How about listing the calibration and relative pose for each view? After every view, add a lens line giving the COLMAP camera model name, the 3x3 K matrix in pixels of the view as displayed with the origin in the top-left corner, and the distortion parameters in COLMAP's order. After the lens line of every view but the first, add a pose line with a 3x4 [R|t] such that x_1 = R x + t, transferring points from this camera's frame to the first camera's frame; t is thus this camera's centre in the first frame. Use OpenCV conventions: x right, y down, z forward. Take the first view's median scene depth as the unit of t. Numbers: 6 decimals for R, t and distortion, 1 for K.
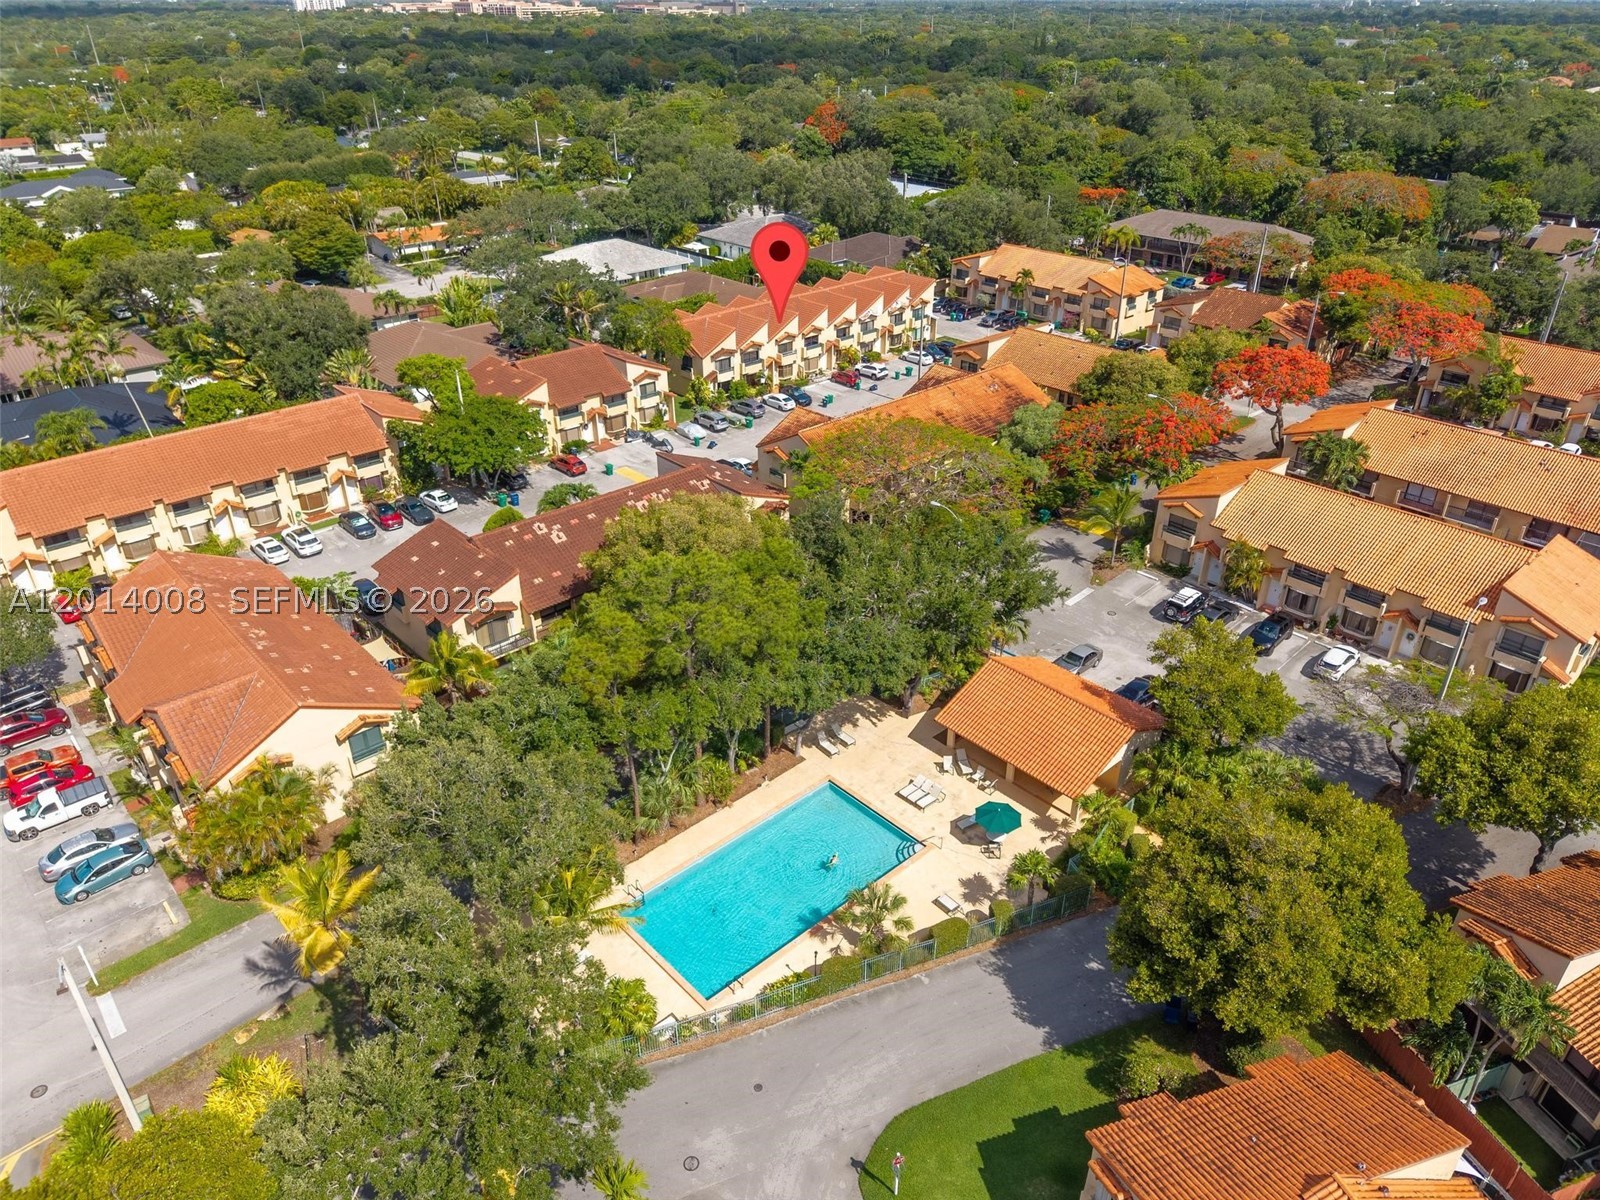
lens RADIAL K [[1076.4, 0, 800.0], [0, 1076.4, 600.0], [0, 0, 1]] dist [0.010069, -0.005118]
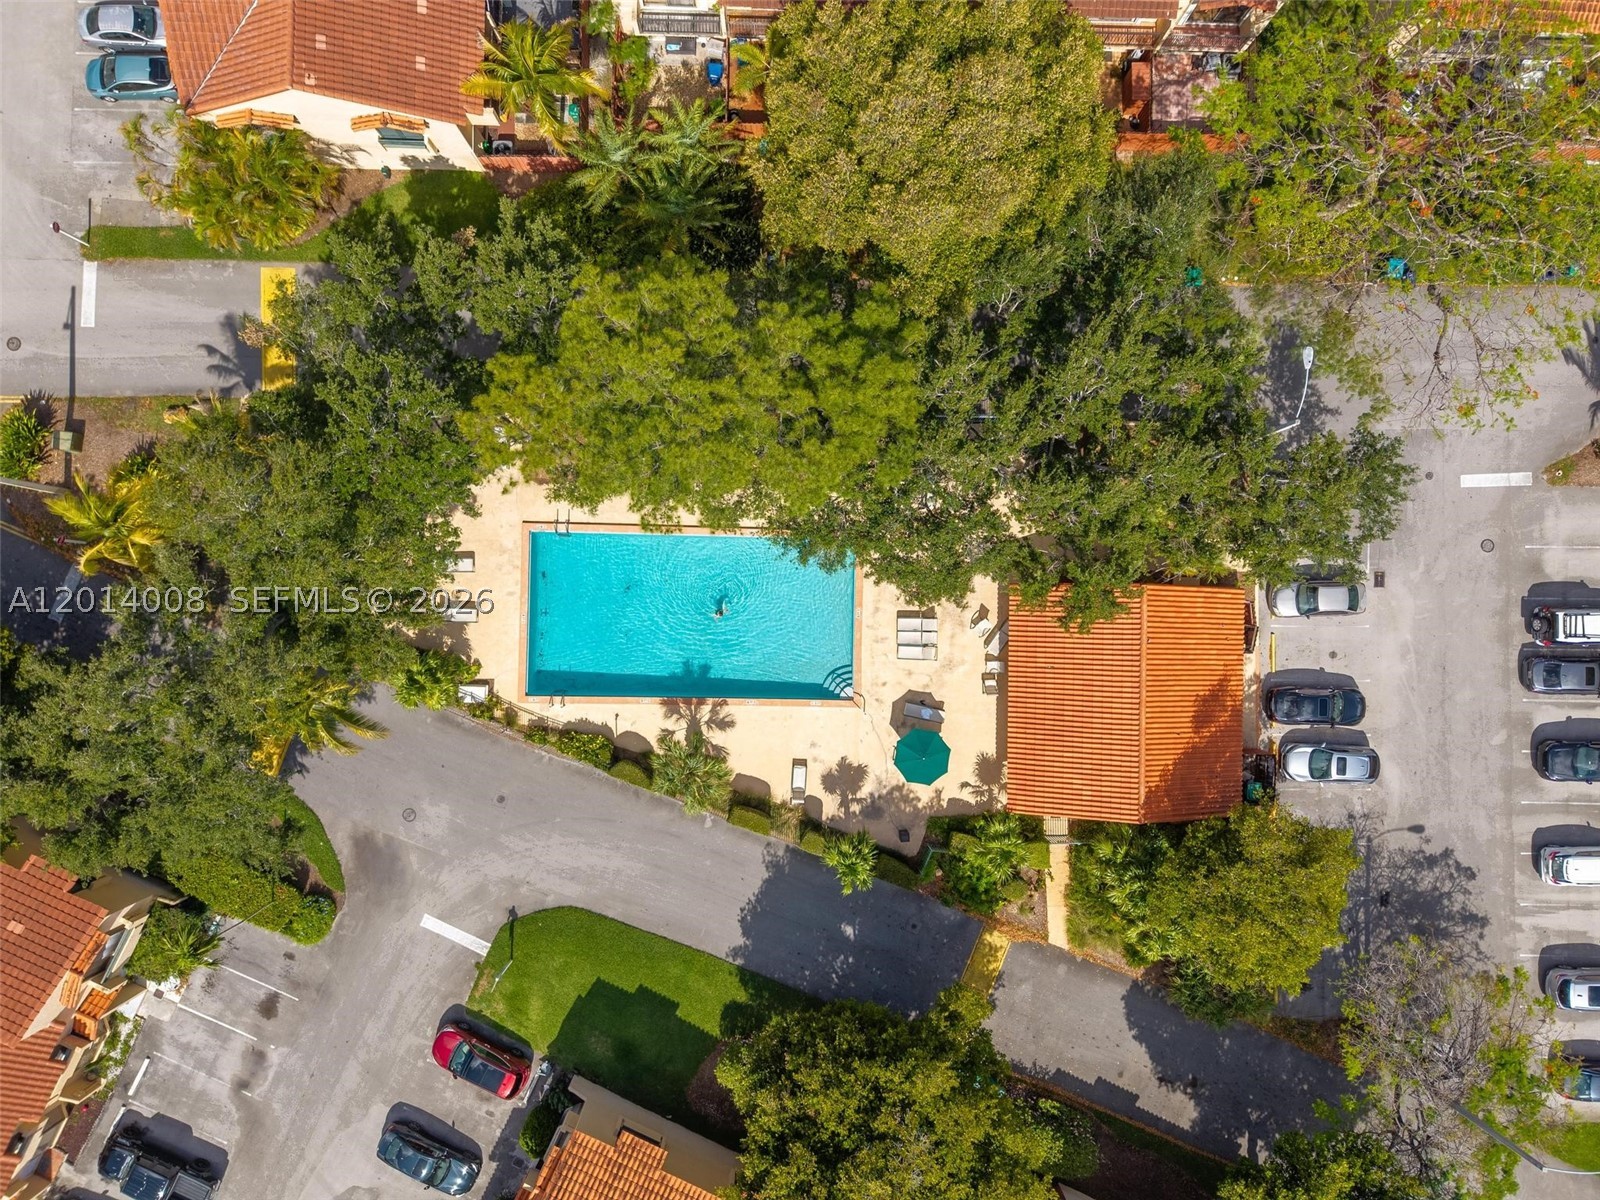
lens RADIAL K [[1076.4, 0, 800.0], [0, 1076.4, 600.0], [0, 0, 1]] dist [0.010069, -0.005118]
pose [[0.725992, 0.687681, 0.005600, 0.018746], [-0.358621, 0.371627, 0.856320, -0.343399], [0.586794, -0.623690, 0.516415, 0.389205]]
